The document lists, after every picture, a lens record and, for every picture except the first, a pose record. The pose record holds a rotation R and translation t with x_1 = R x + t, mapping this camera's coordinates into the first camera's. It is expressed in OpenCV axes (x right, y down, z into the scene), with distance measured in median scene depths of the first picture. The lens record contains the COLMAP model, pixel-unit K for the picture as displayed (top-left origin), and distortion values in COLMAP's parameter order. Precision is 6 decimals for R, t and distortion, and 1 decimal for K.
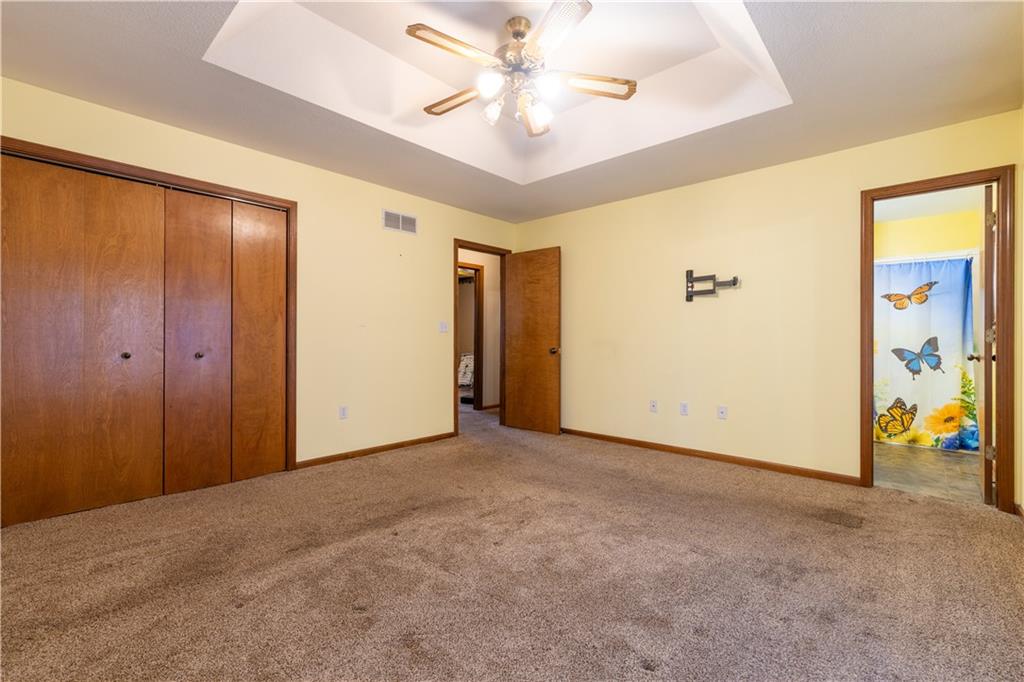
lens RADIAL K [[445.4, 0, 513.1], [0, 445.4, 337.8], [0, 0, 1]] dist [-0.005851, 0.002604]
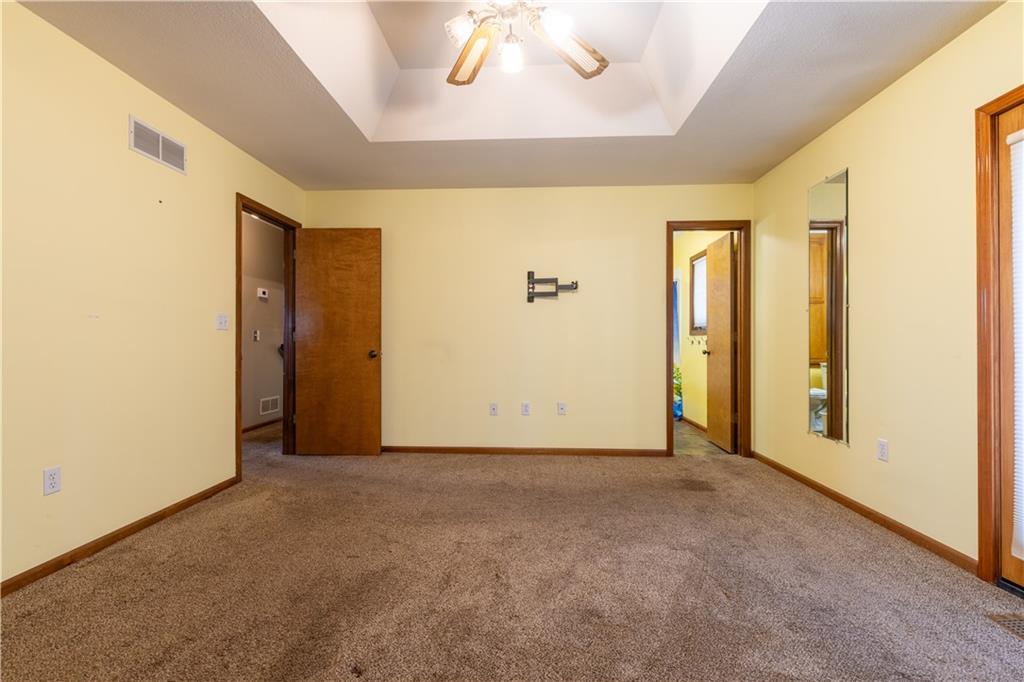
lens RADIAL K [[445.4, 0, 511.6], [0, 445.4, 338.1], [0, 0, 1]] dist [-0.005851, 0.002604]
pose [[0.773121, 0.000359, 0.634258, -0.292928], [0.000430, 0.999999, -0.001090, 0.000849], [-0.634258, 0.001115, 0.773121, 0.253990]]
